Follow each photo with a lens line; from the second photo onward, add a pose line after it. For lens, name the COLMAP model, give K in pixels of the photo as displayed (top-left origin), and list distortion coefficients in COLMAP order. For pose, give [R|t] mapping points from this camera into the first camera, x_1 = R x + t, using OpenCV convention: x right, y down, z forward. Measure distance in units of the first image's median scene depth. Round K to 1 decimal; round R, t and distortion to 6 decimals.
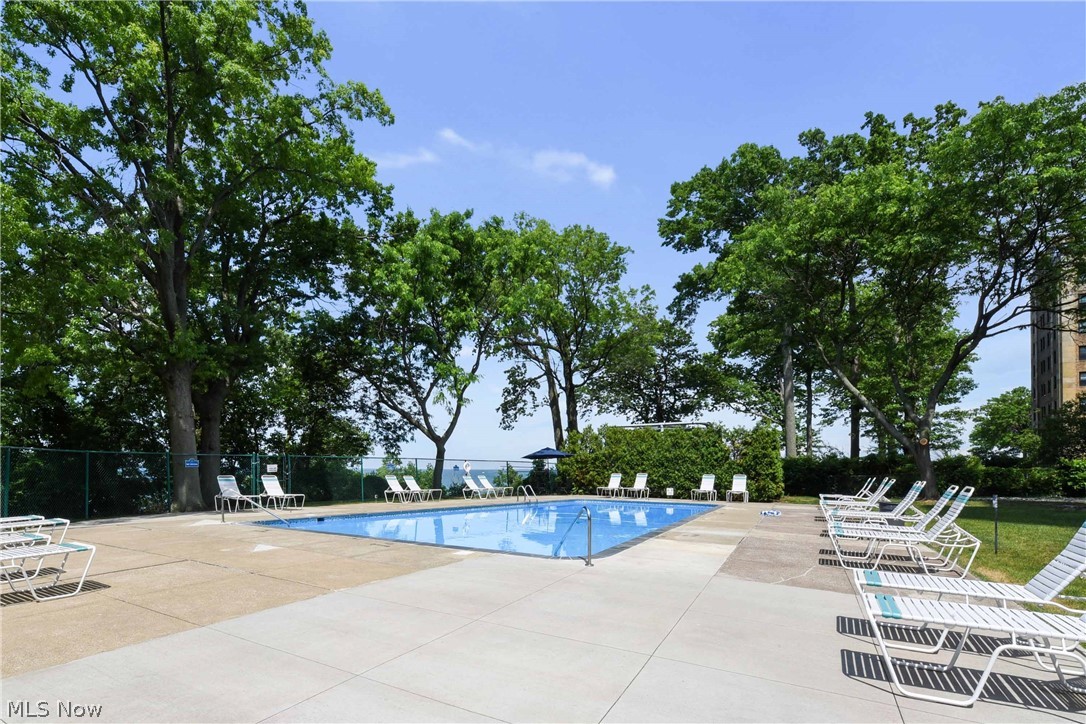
lens RADIAL K [[633.4, 0, 542.3], [0, 633.4, 363.9], [0, 0, 1]] dist [0.000081, -0.000252]
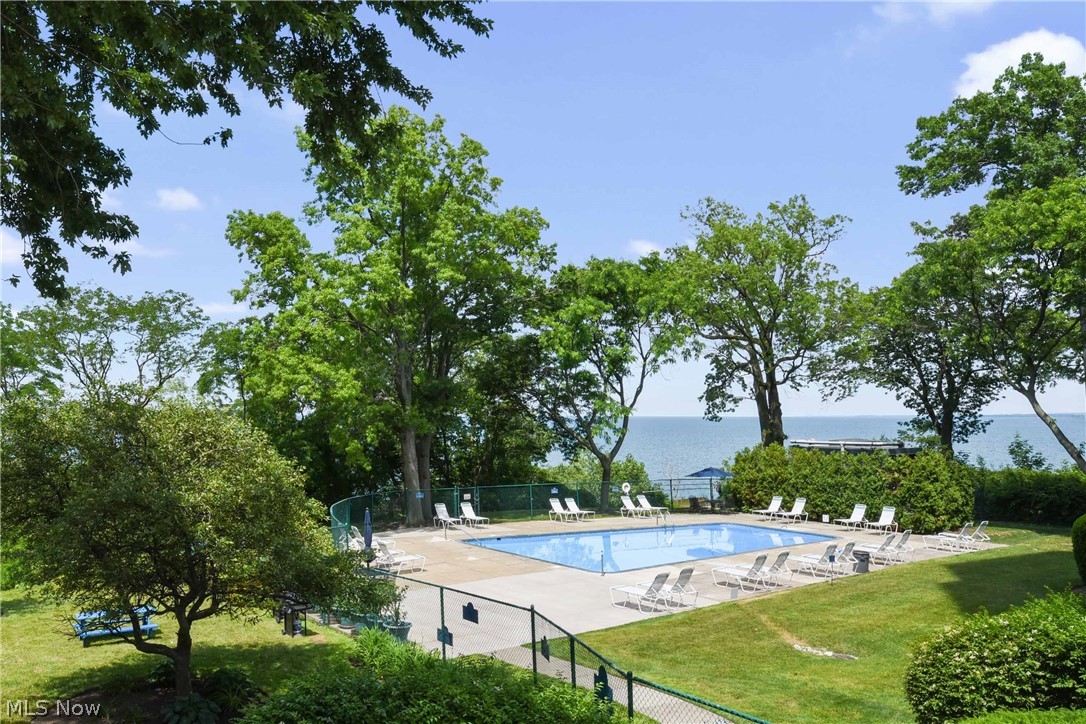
lens RADIAL K [[748.1, 0, 542.7], [0, 748.1, 359.9], [0, 0, 1]] dist [0.011247, 0.000372]
pose [[0.959874, -0.009838, -0.280261, 0.102122], [0.017328, 0.999556, 0.024260, -0.087778], [0.279897, -0.028143, 0.959617, -0.270234]]
